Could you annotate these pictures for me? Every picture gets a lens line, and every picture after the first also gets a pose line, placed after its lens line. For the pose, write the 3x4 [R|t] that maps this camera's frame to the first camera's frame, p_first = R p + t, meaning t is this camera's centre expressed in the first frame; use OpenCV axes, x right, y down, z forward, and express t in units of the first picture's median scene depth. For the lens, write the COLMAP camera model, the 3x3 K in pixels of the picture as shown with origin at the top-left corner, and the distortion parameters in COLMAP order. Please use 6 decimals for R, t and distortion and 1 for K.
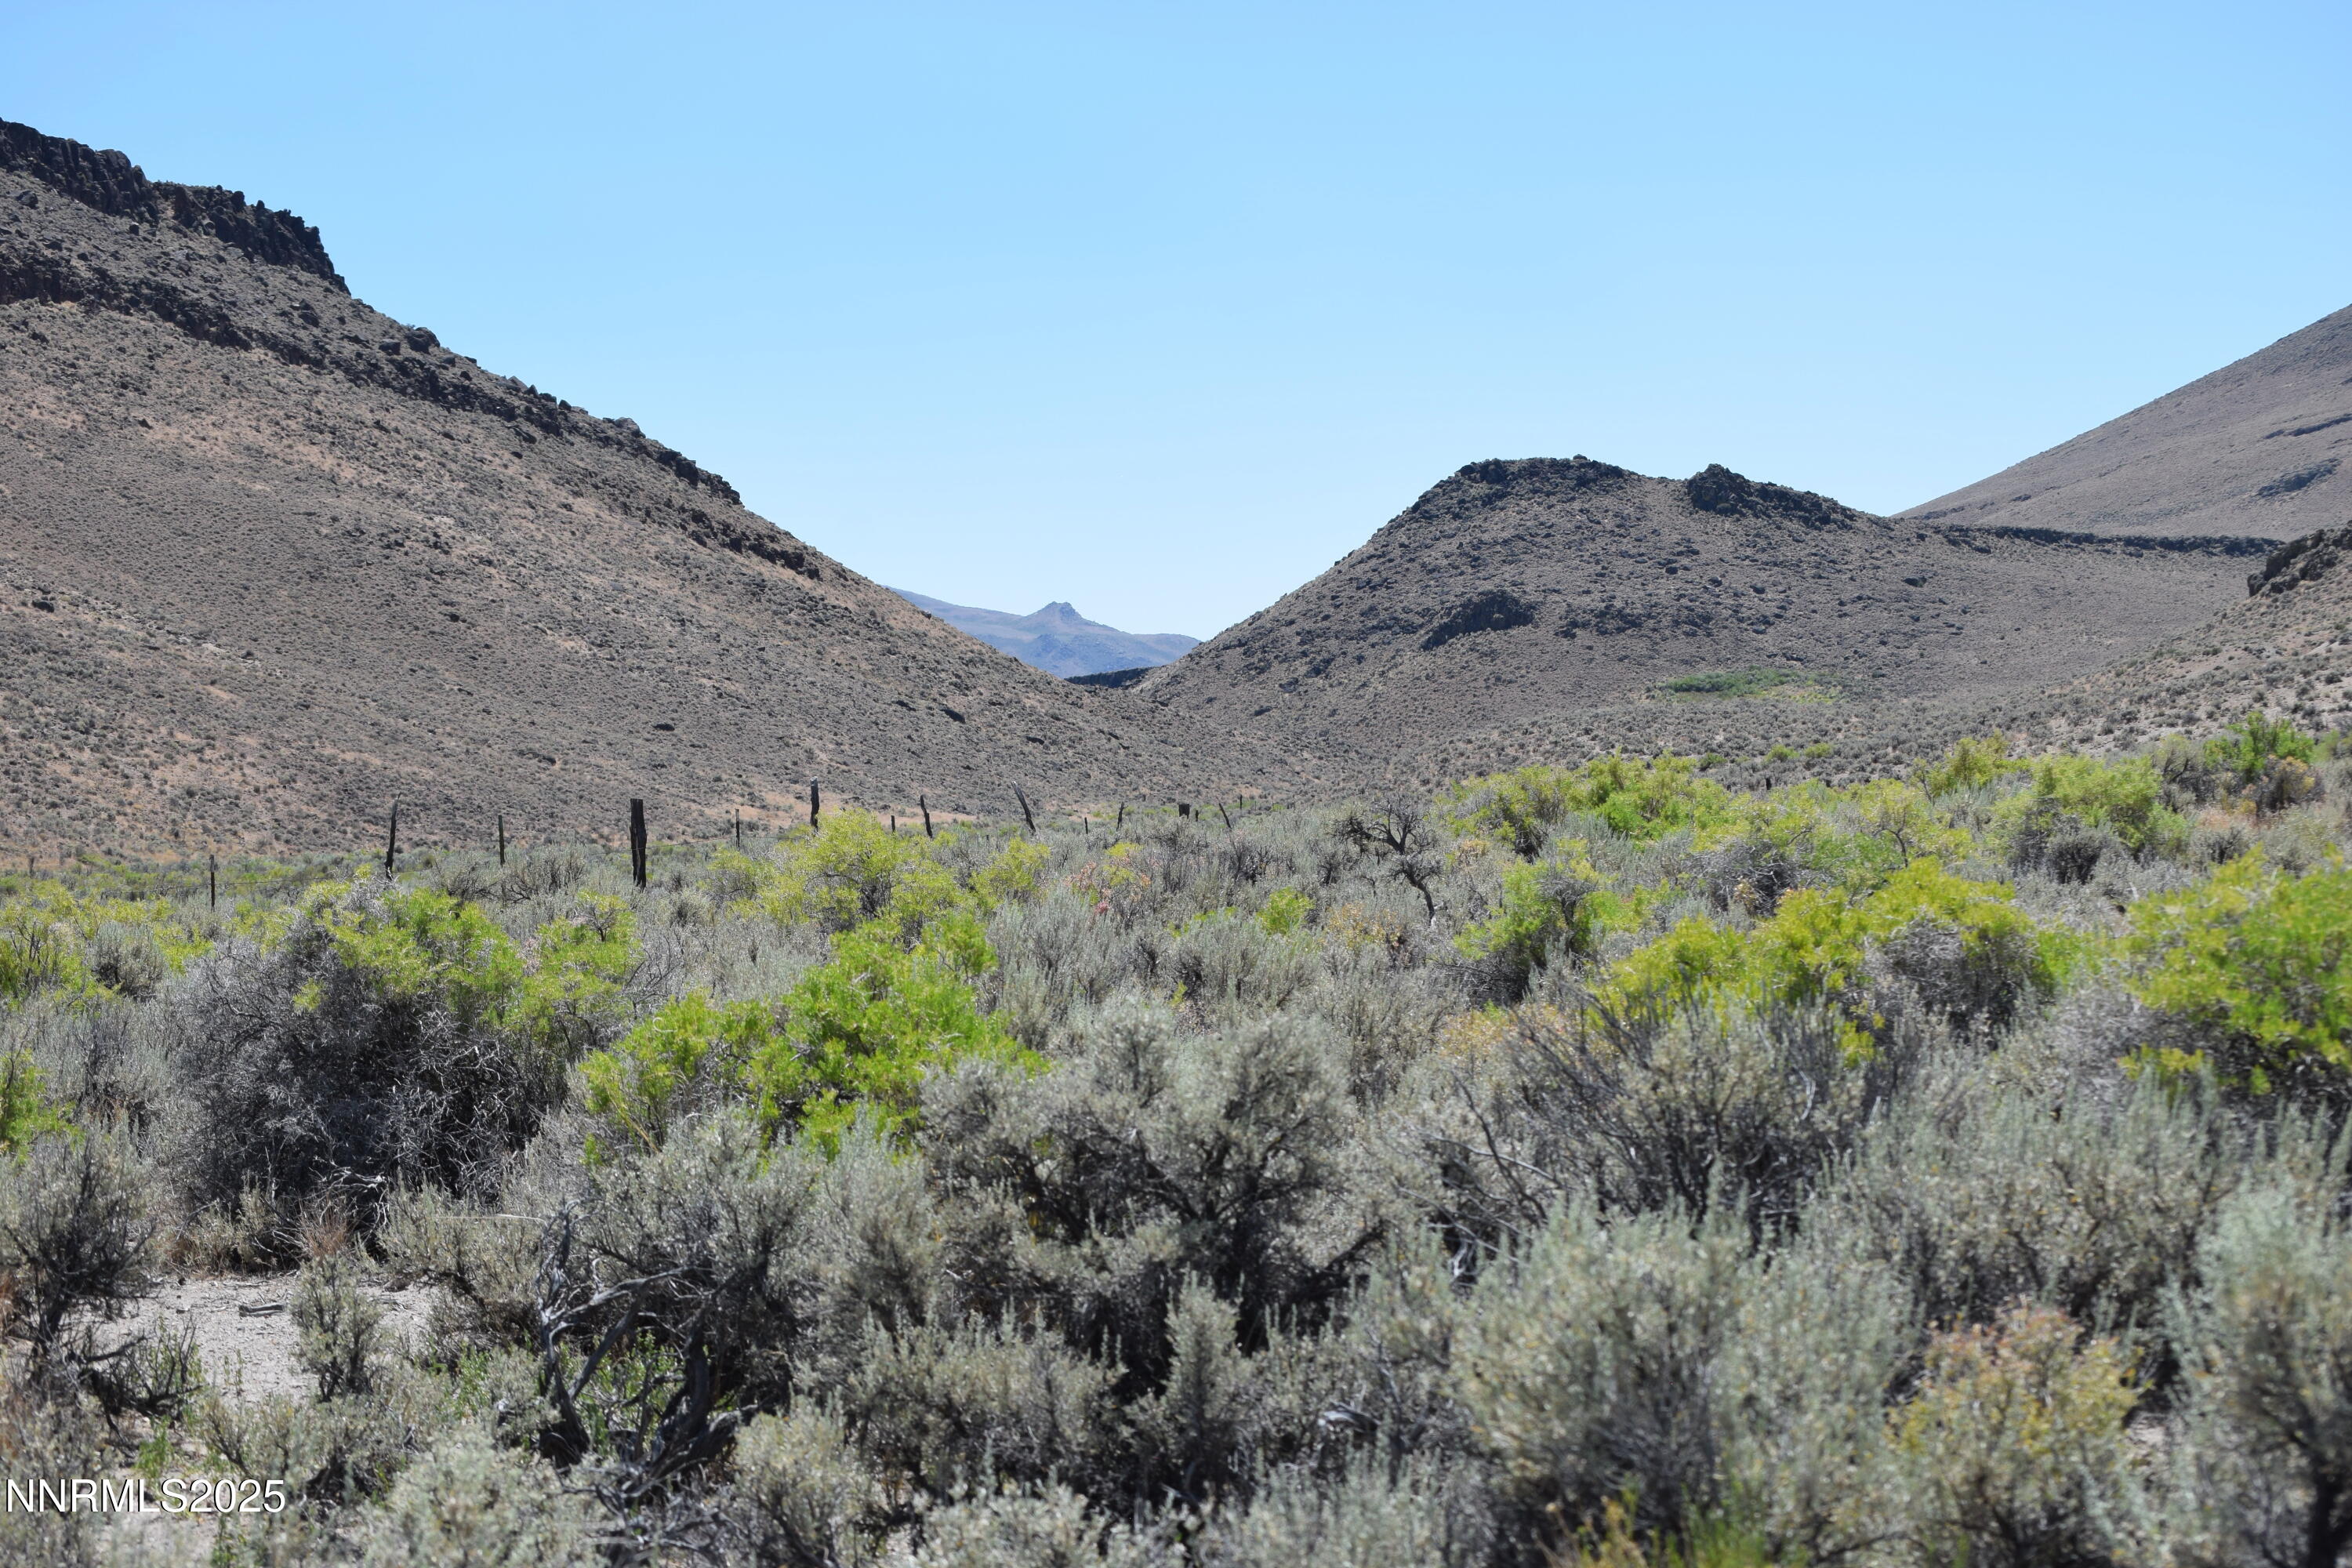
lens RADIAL K [[5630.4, 0, 1179.9], [0, 5630.4, 1009.5], [0, 0, 1]] dist [-0.246884, -0.498294]
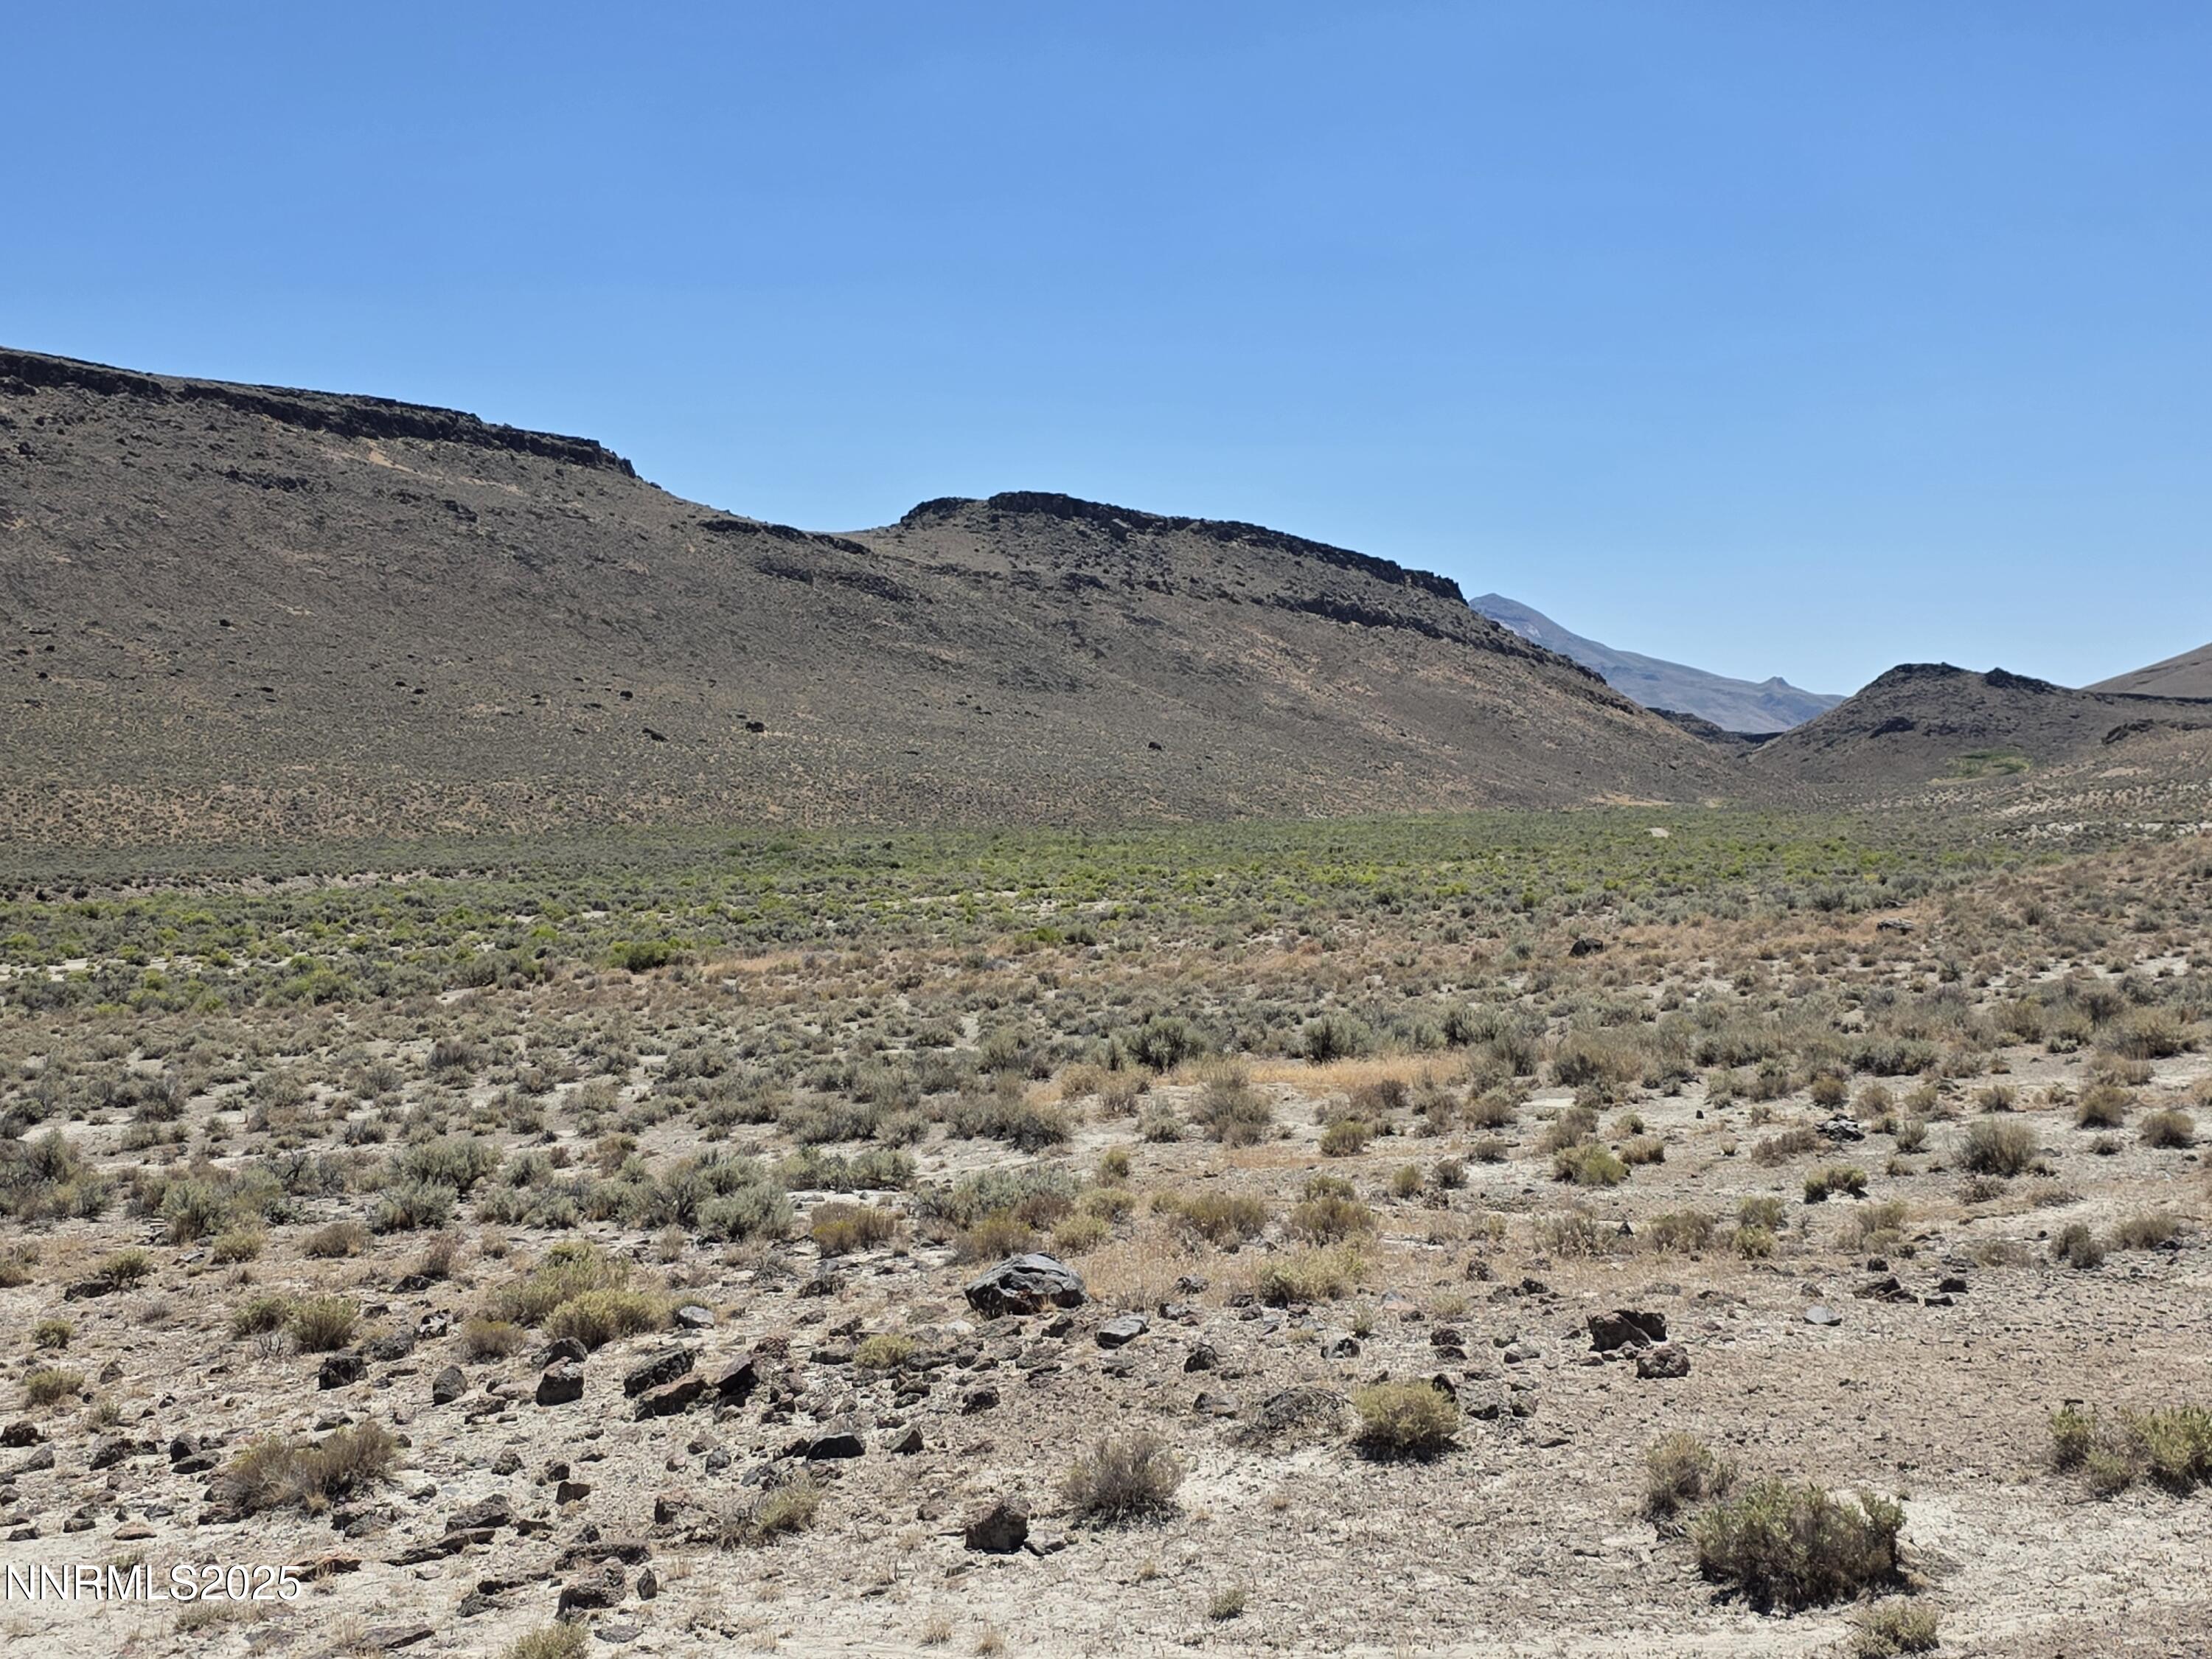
lens RADIAL K [[2888.2, 0, 1134.4], [0, 2888.2, 797.1], [0, 0, 1]] dist [0.185633, -0.629276]
pose [[0.970134, 0.035758, -0.239920, 0.046448], [-0.042151, 0.998878, -0.021568, 0.009235], [0.238879, 0.031037, 0.970553, -0.504125]]
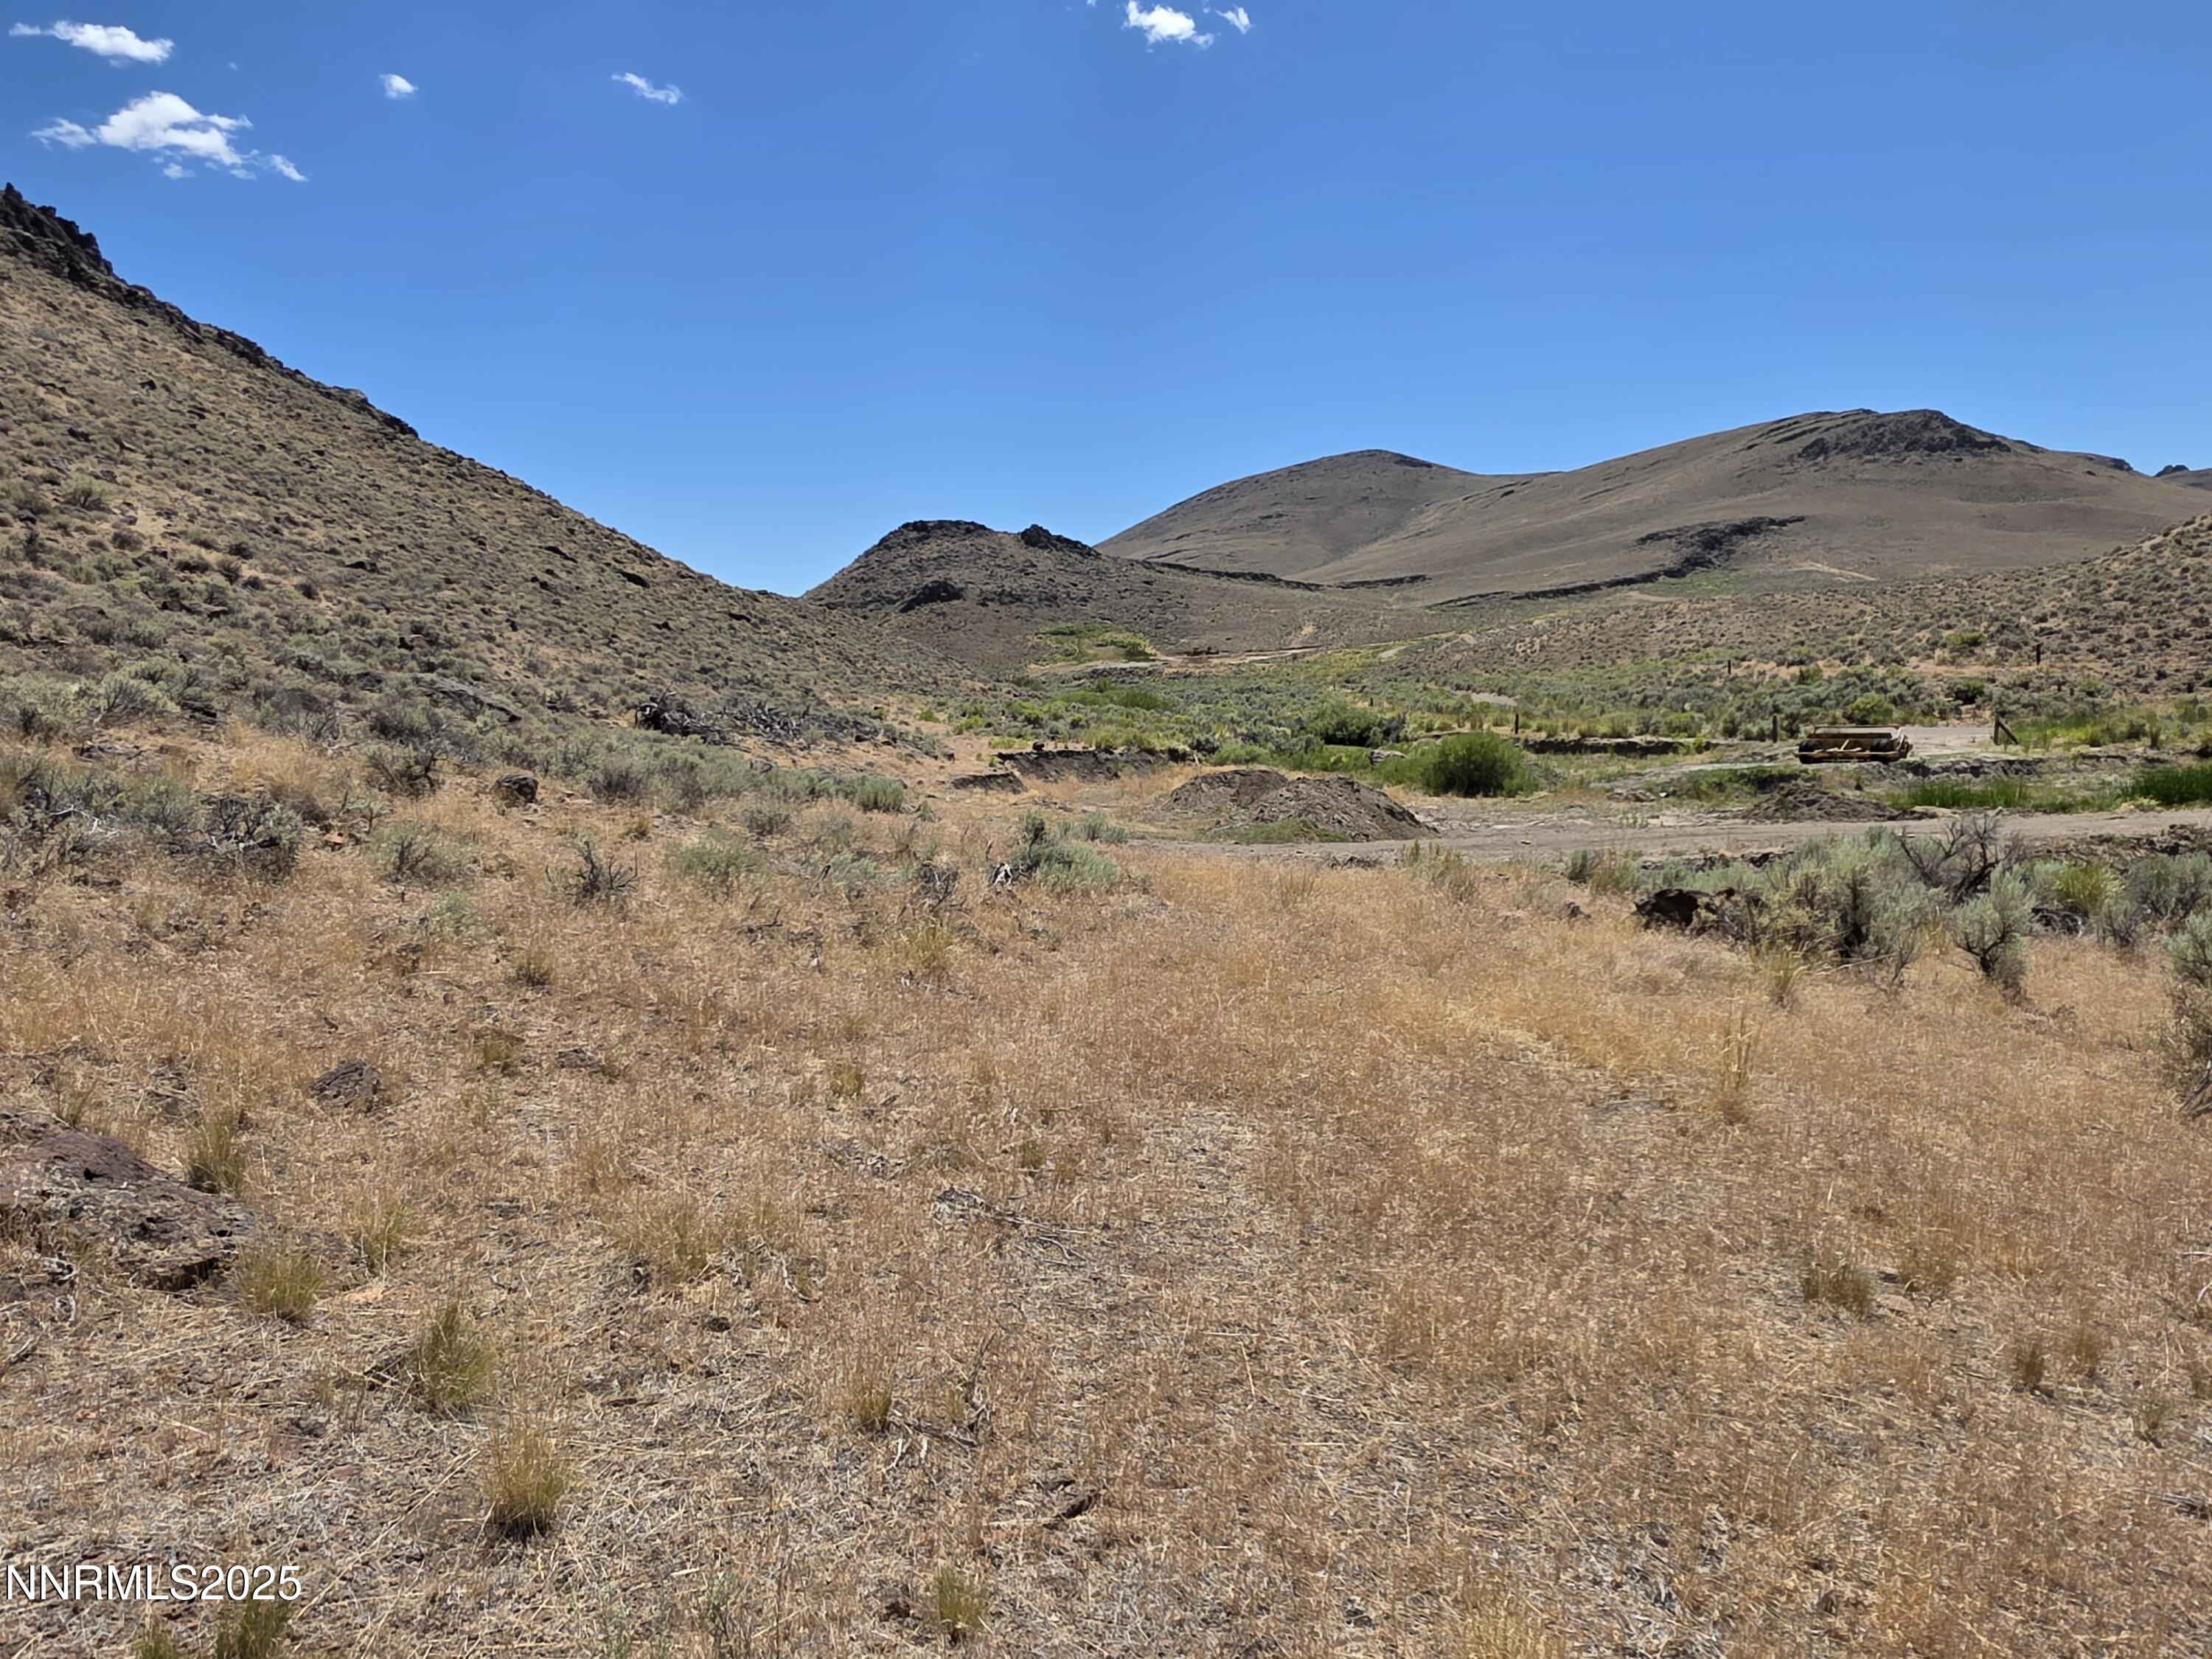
lens RADIAL K [[1509.8, 0, 1106.0], [0, 1509.8, 829.5], [0, 0, 1]] dist [0.022153, -0.021349]
pose [[0.966017, -0.019964, 0.257705, -0.025322], [0.006863, 0.998642, 0.051638, -0.022778], [-0.258386, -0.048115, 0.964843, 0.624203]]
